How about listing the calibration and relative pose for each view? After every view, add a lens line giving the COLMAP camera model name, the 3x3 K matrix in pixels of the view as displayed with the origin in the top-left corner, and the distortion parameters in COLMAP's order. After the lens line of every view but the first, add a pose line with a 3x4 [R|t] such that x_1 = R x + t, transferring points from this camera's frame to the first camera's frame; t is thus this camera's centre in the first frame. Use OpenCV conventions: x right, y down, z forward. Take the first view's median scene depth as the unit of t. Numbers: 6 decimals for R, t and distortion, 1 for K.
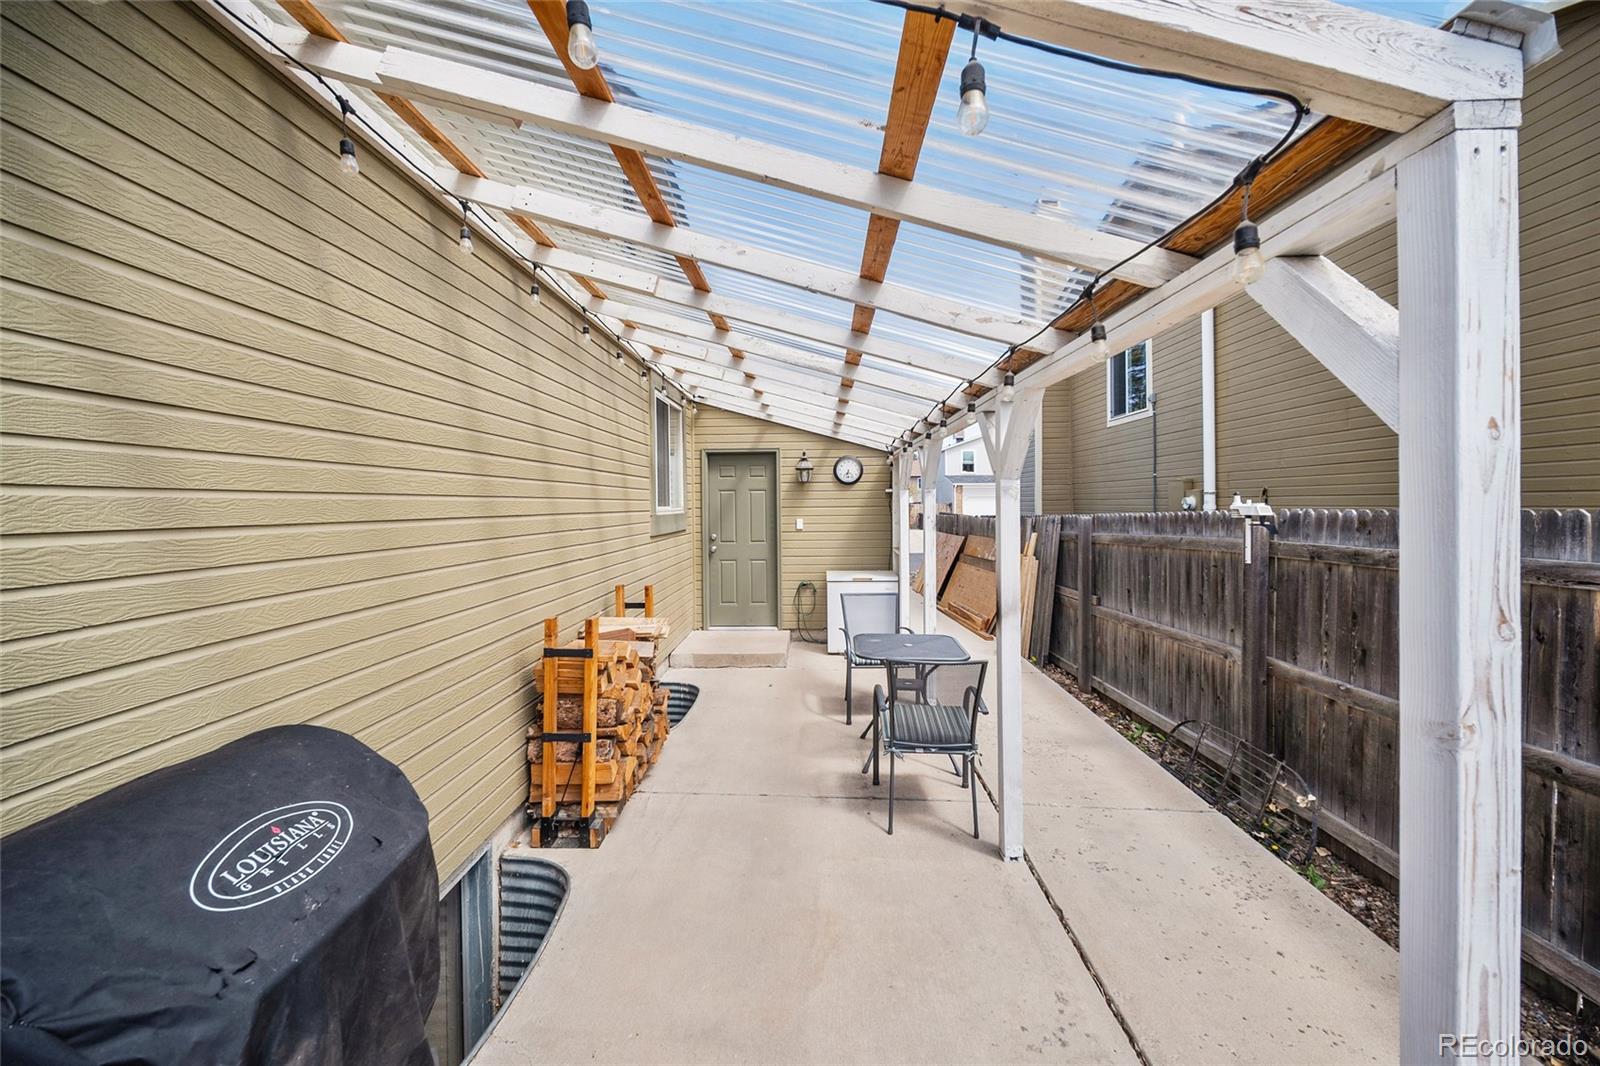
lens RADIAL K [[627.0, 0, 798.6], [0, 627.0, 507.1], [0, 0, 1]] dist [-0.007868, -0.001828]
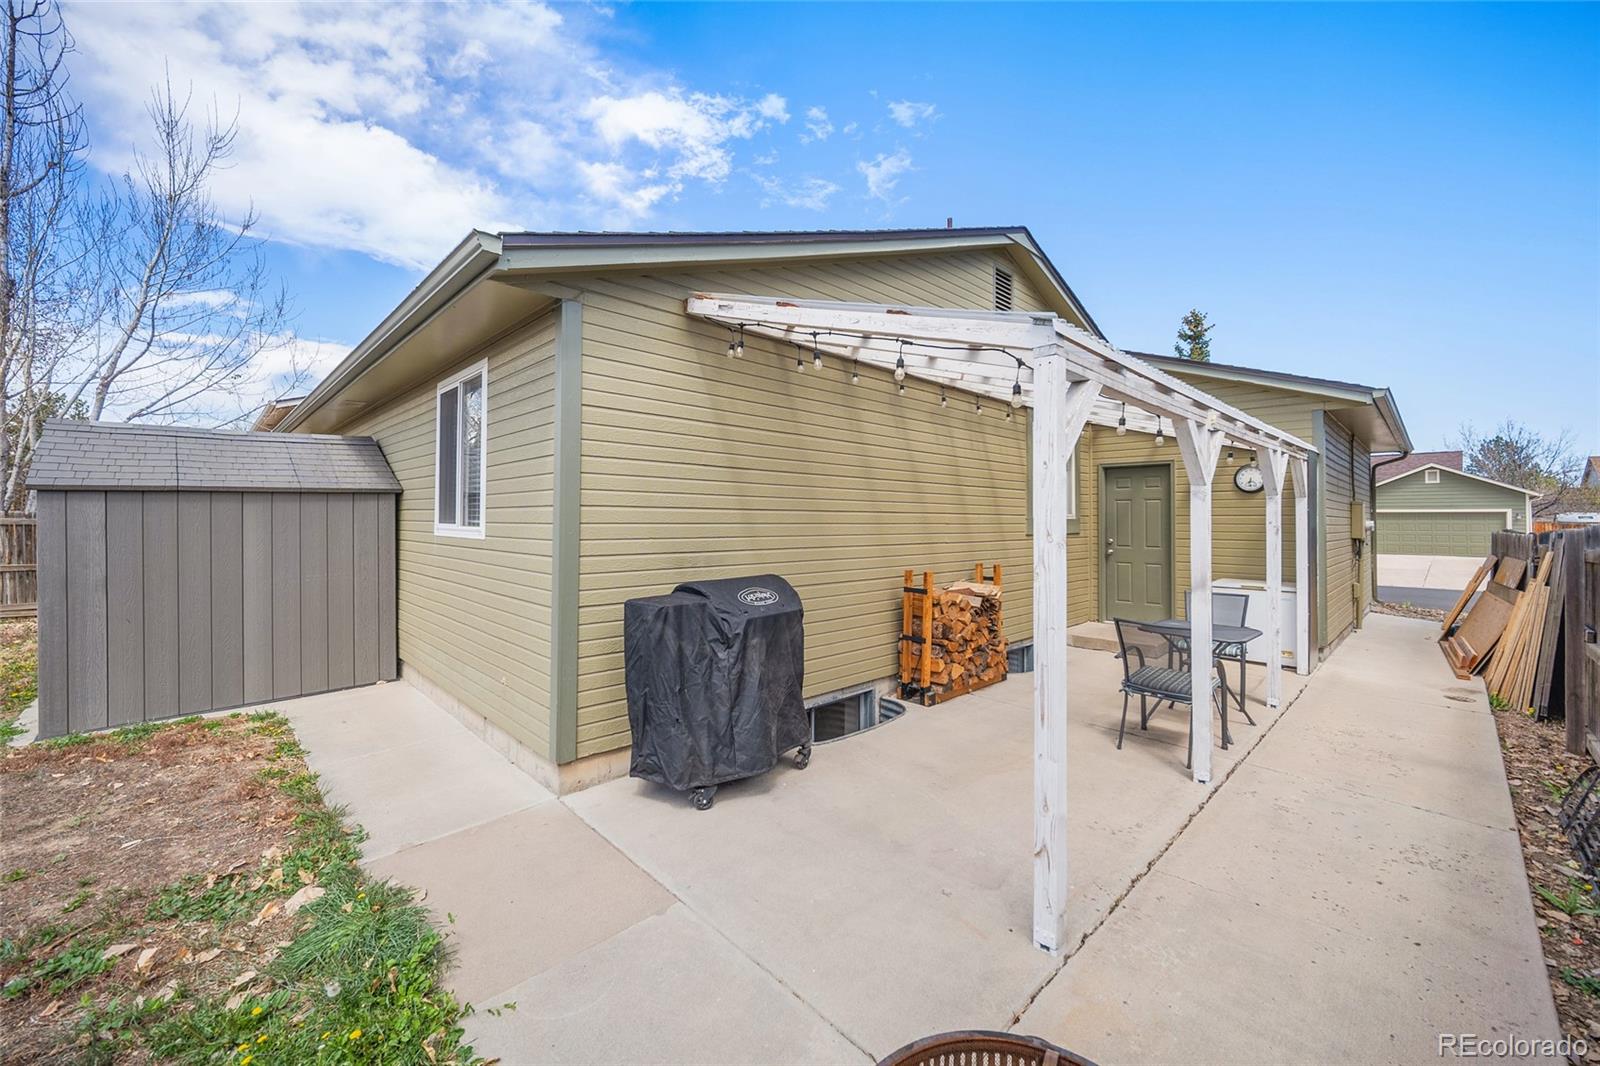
lens RADIAL K [[627.0, 0, 799.2], [0, 627.0, 519.5], [0, 0, 1]] dist [-0.007868, -0.001828]
pose [[0.707364, 0.008900, -0.706793, 0.618788], [-0.013678, 0.999906, -0.001098, 0.038691], [0.706717, 0.010444, 0.707419, -0.456428]]
